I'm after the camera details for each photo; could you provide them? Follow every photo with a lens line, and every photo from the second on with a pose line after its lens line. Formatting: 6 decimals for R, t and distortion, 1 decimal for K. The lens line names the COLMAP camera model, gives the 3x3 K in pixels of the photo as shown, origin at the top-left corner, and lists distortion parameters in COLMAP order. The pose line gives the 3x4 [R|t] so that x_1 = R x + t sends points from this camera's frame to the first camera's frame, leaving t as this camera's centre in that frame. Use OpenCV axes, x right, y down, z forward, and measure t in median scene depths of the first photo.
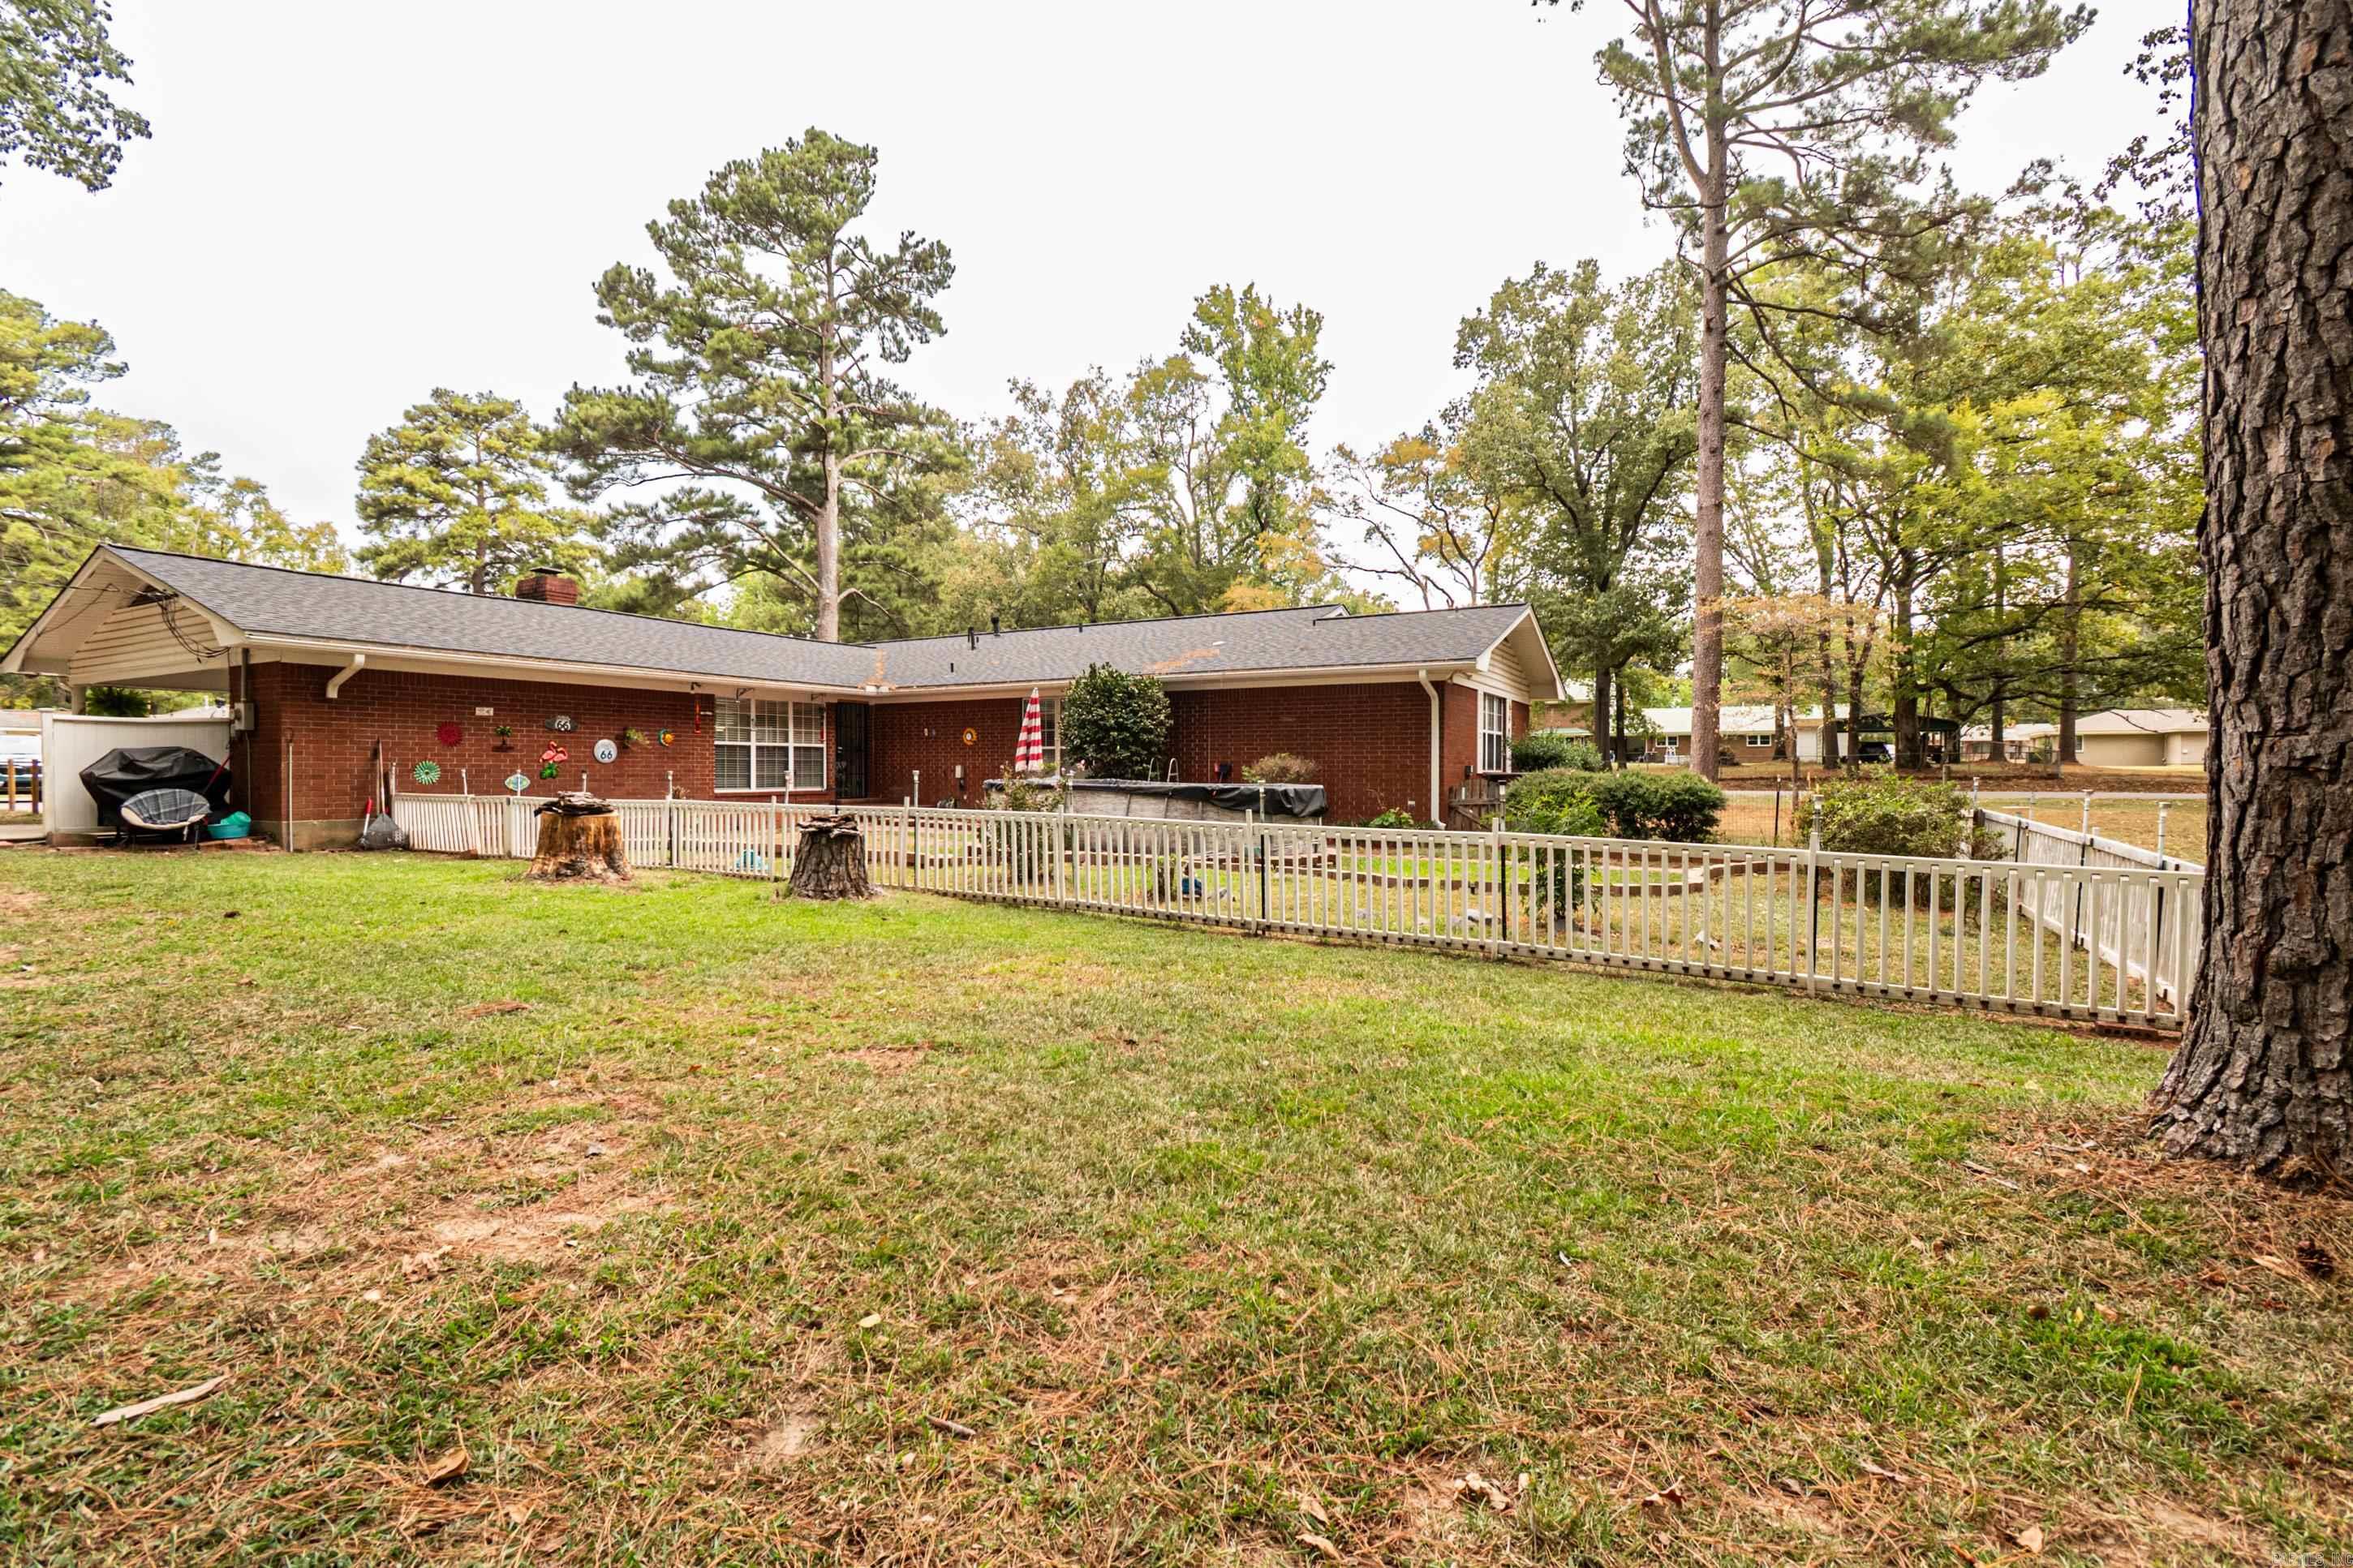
lens RADIAL K [[1028.0, 0, 1178.7], [0, 1028.0, 779.1], [0, 0, 1]] dist [0.002661, -0.000358]
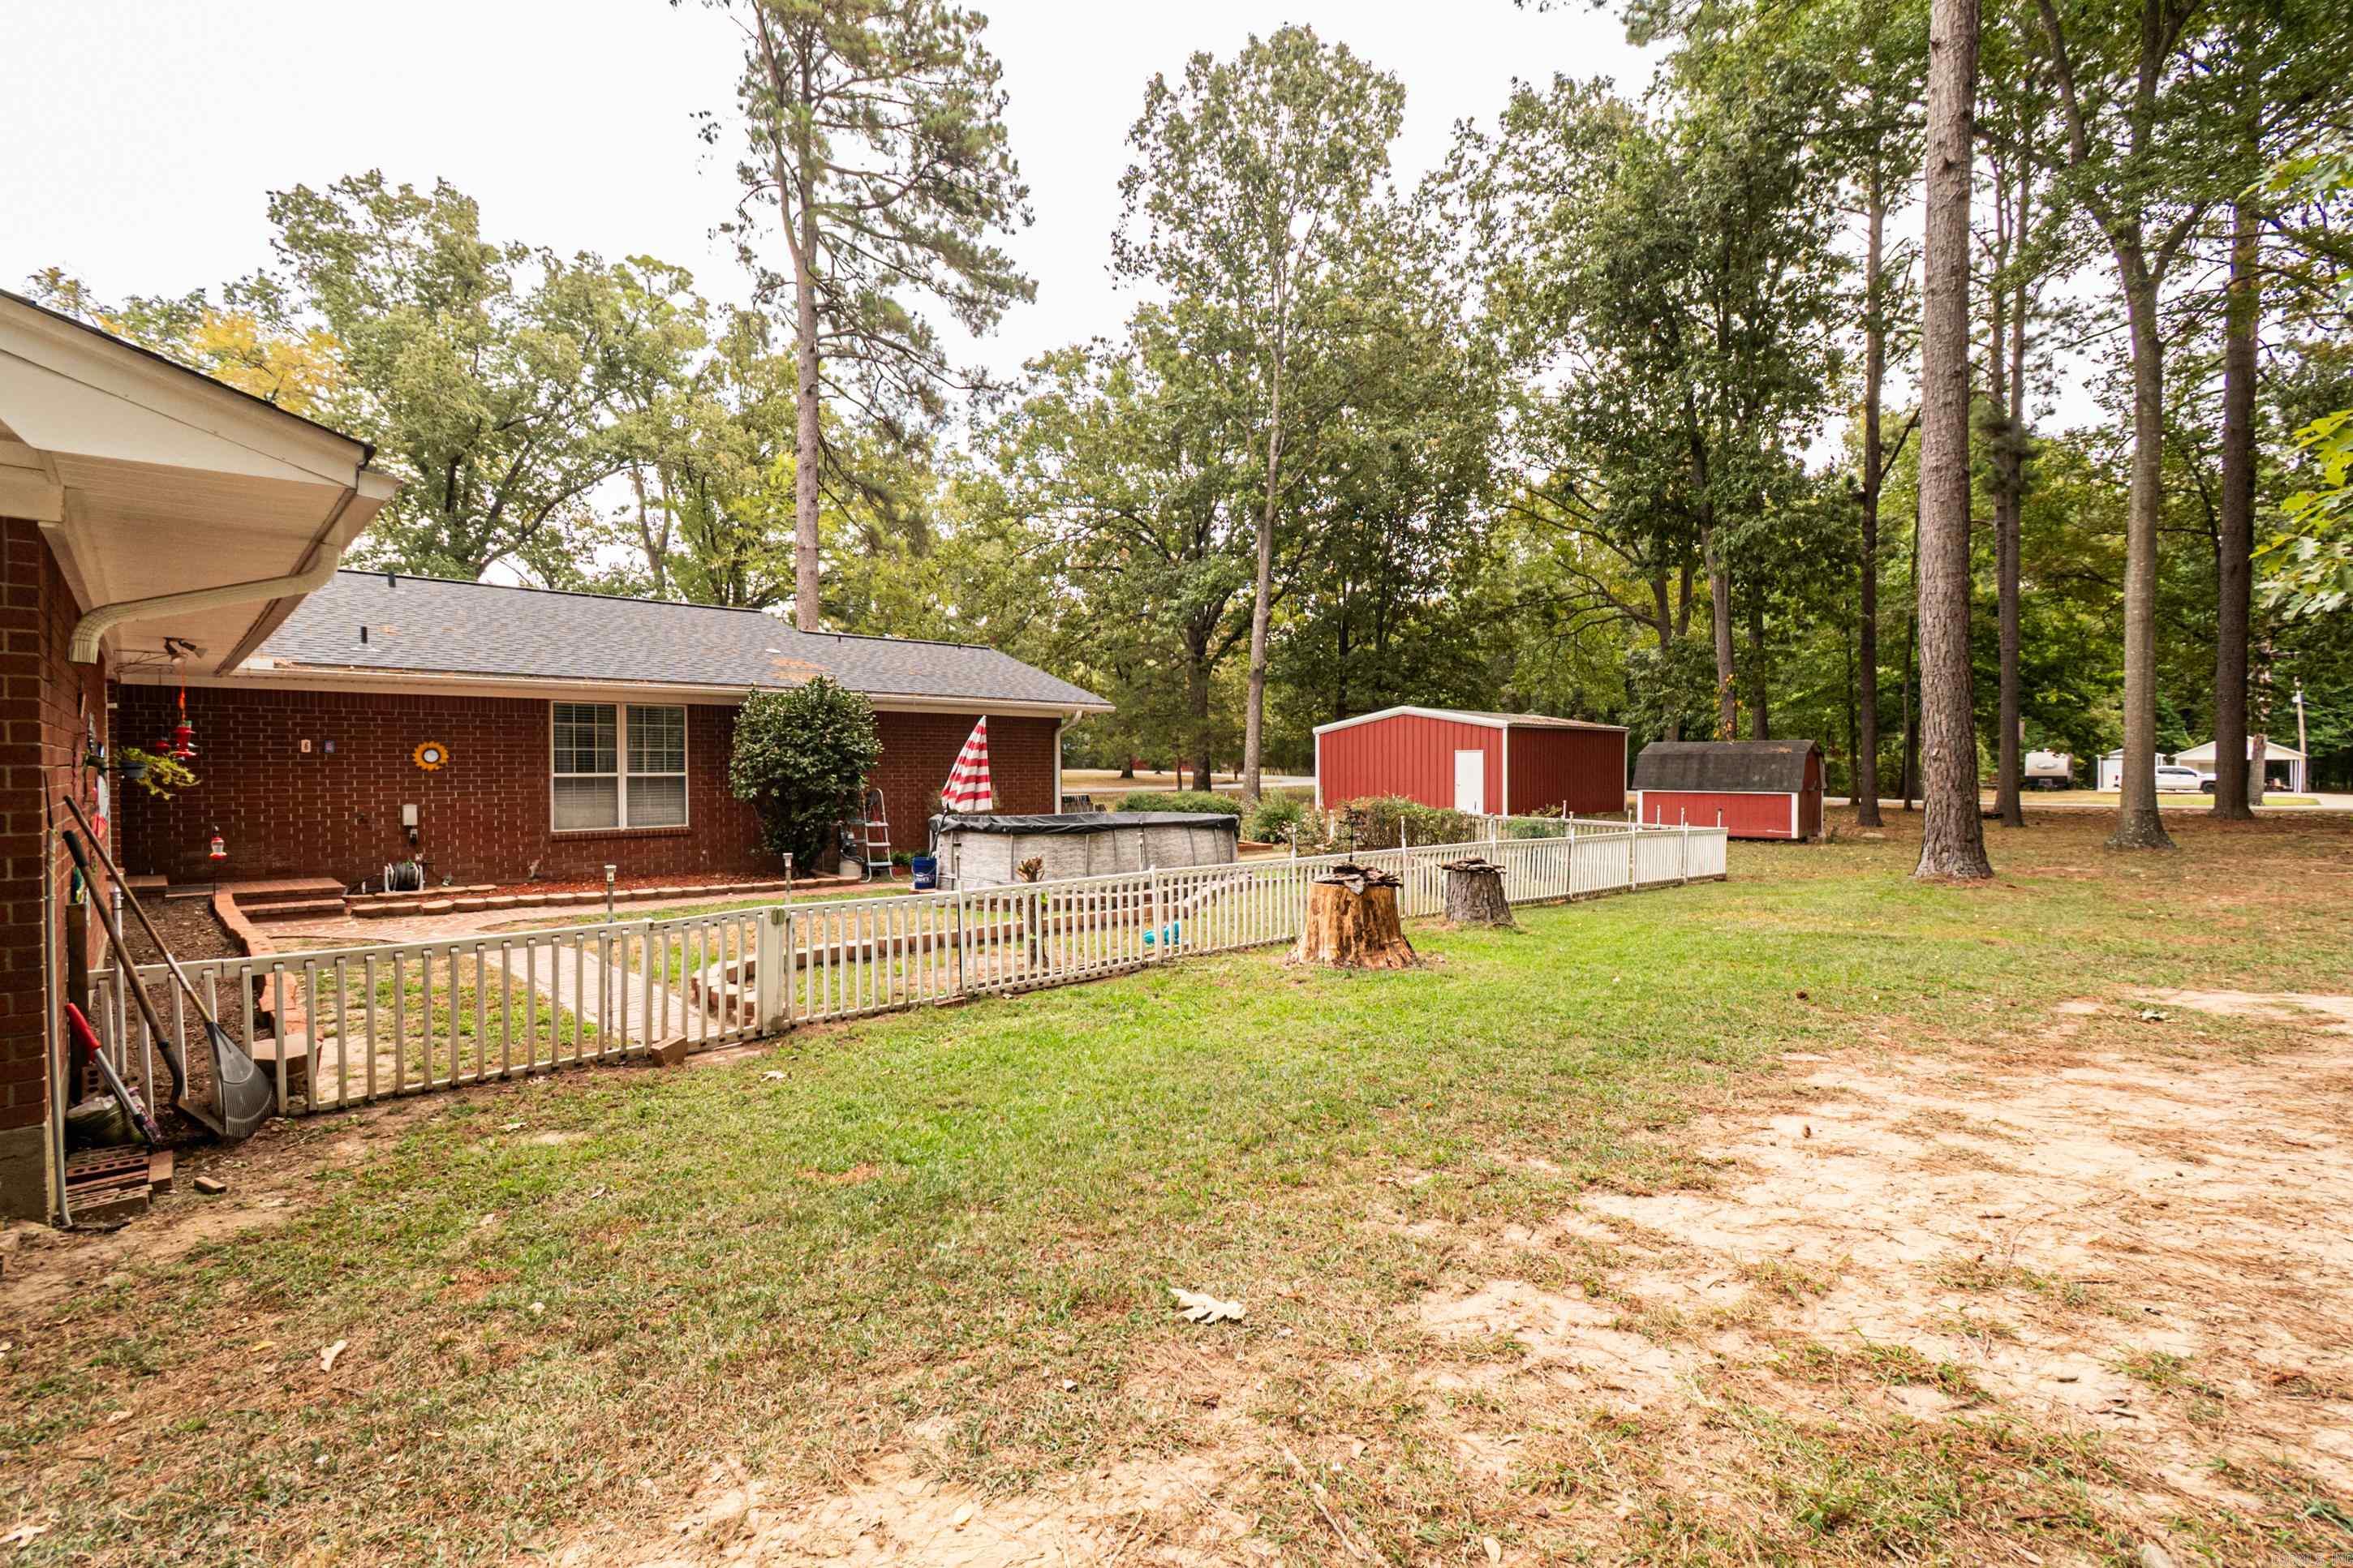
lens RADIAL K [[997.1, 0, 1176.5], [0, 997.1, 784.0], [0, 0, 1]] dist [-0.016600, -0.000075]
pose [[0.270091, -0.020720, 0.962612, -0.260490], [0.010023, 0.999775, 0.018707, -0.012837], [-0.962783, 0.004596, 0.270238, 0.193893]]
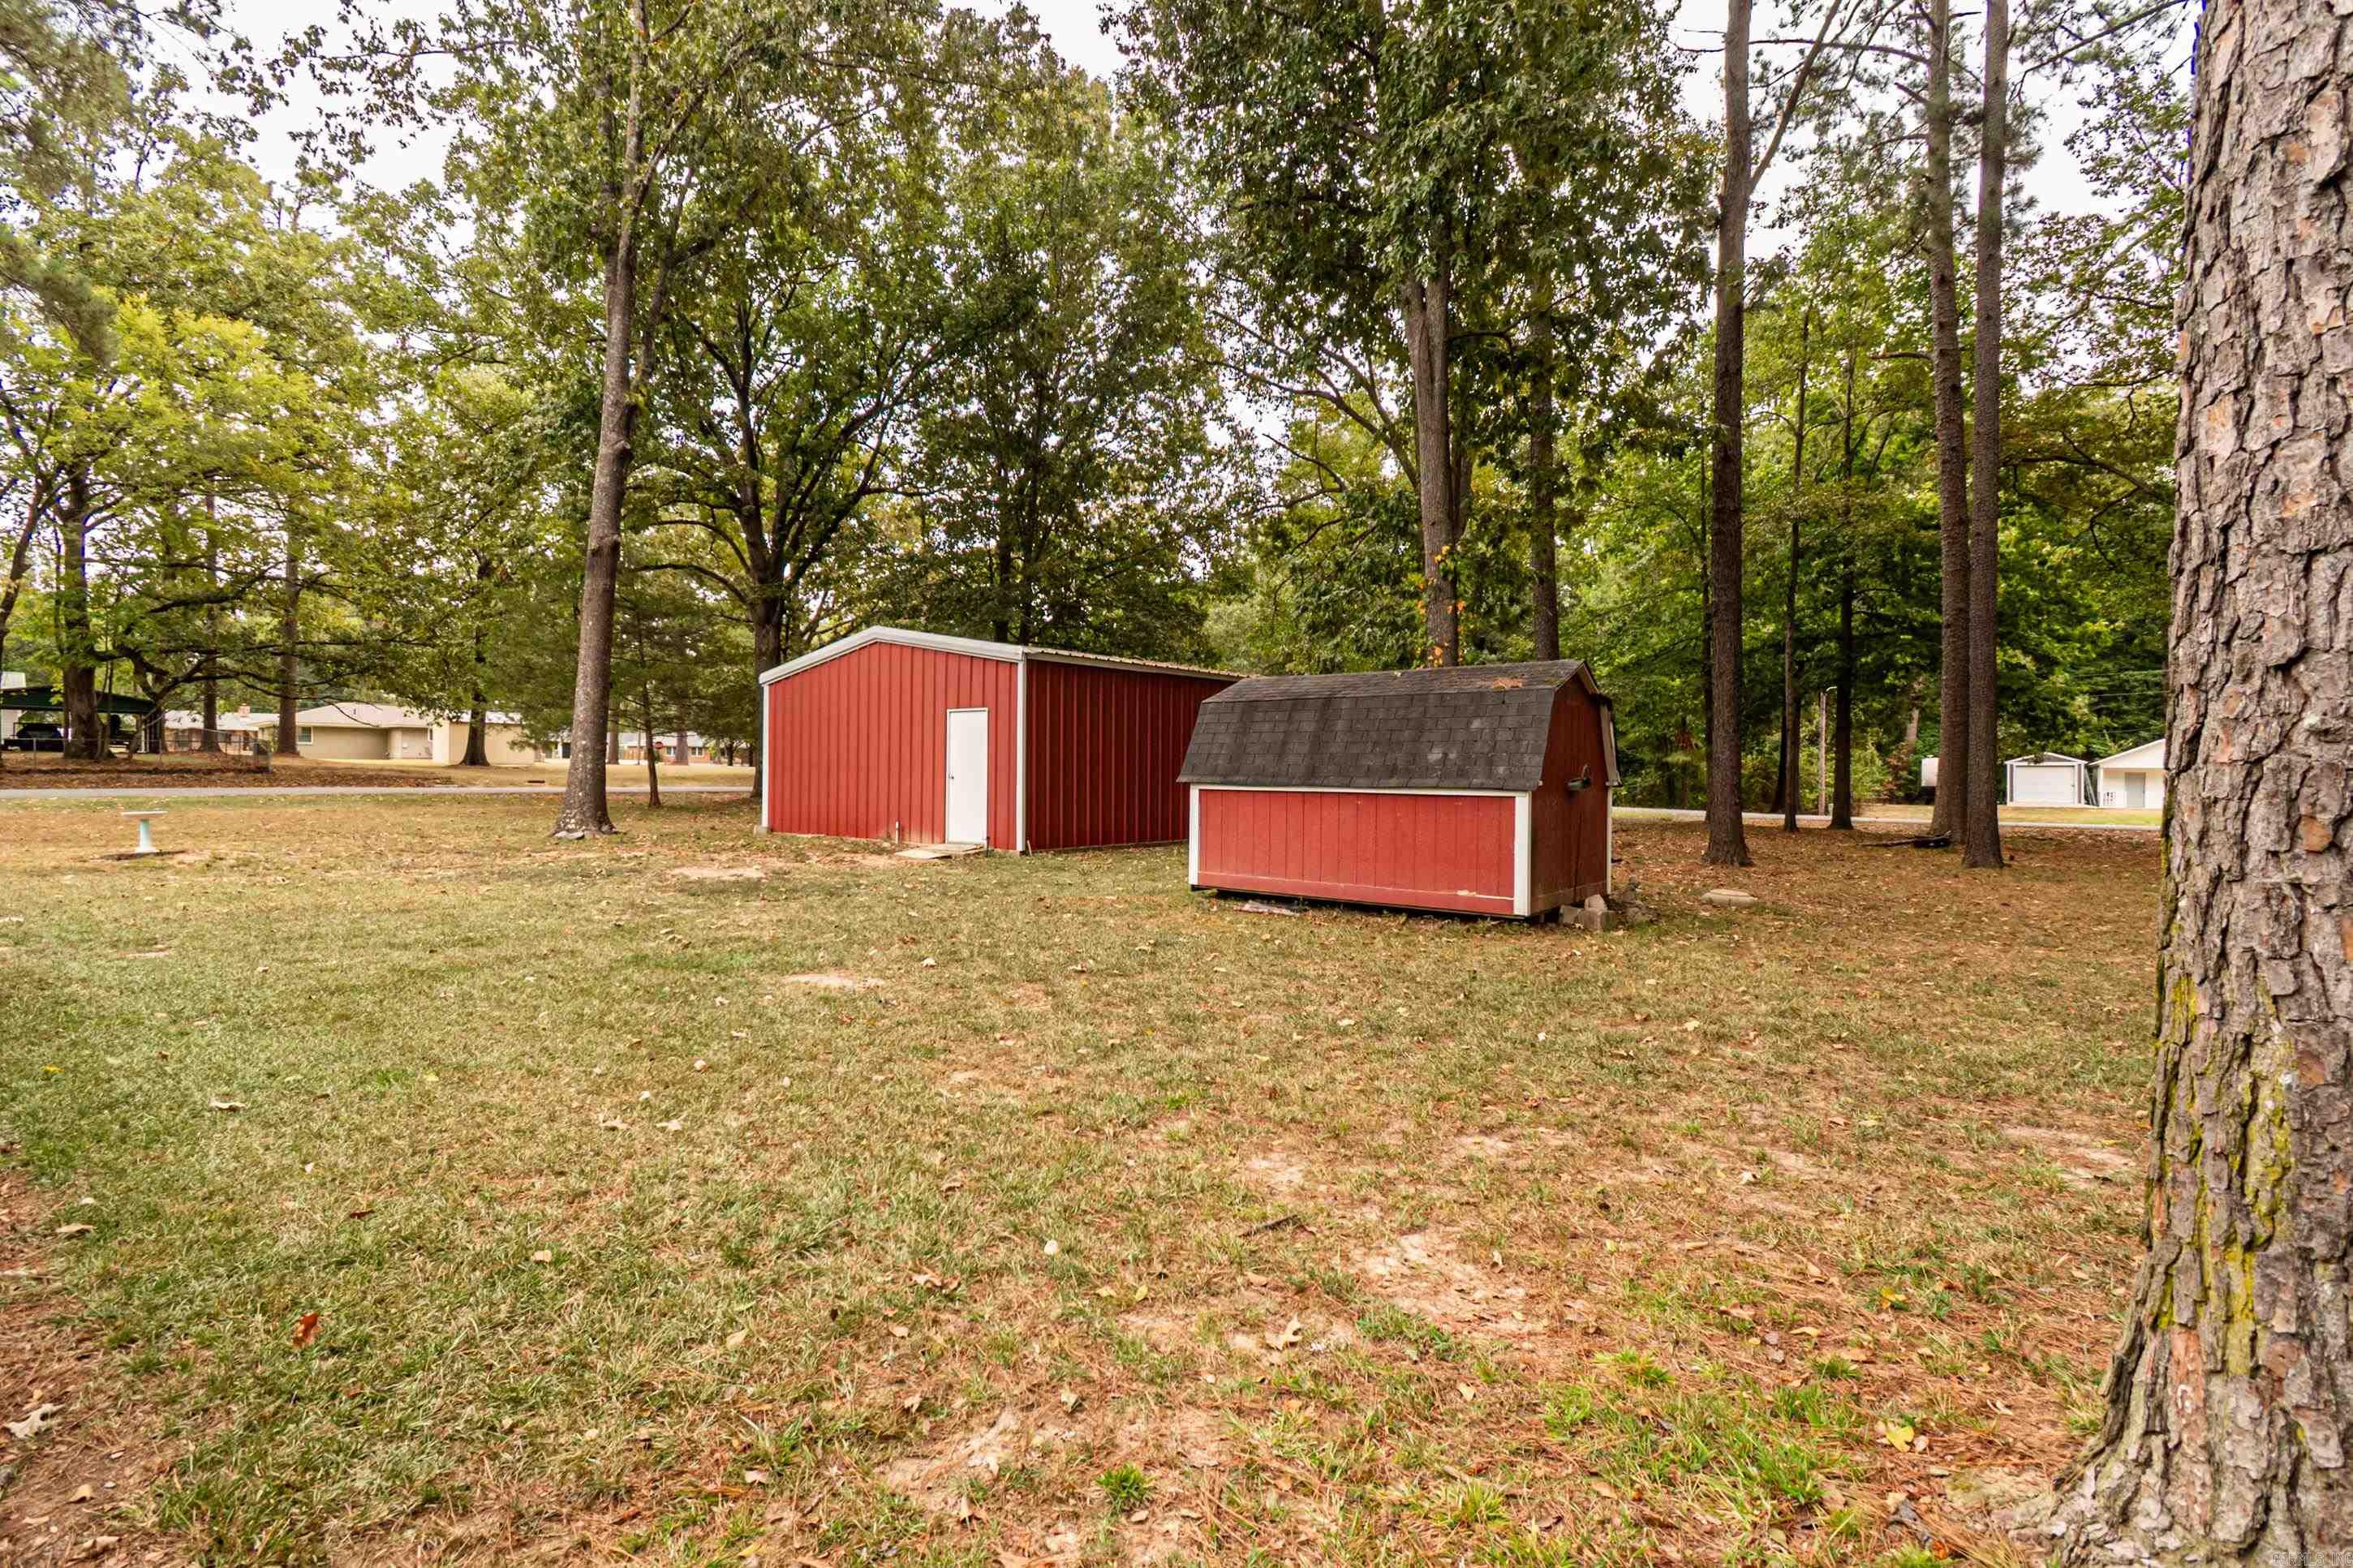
lens RADIAL K [[1028.0, 0, 1178.7], [0, 1028.0, 779.1], [0, 0, 1]] dist [0.002661, -0.000358]
pose [[0.162667, -0.005167, 0.986667, 0.088118], [-0.001019, 0.999985, 0.005405, 0.000055], [-0.986680, -0.001885, 0.162660, 0.066846]]
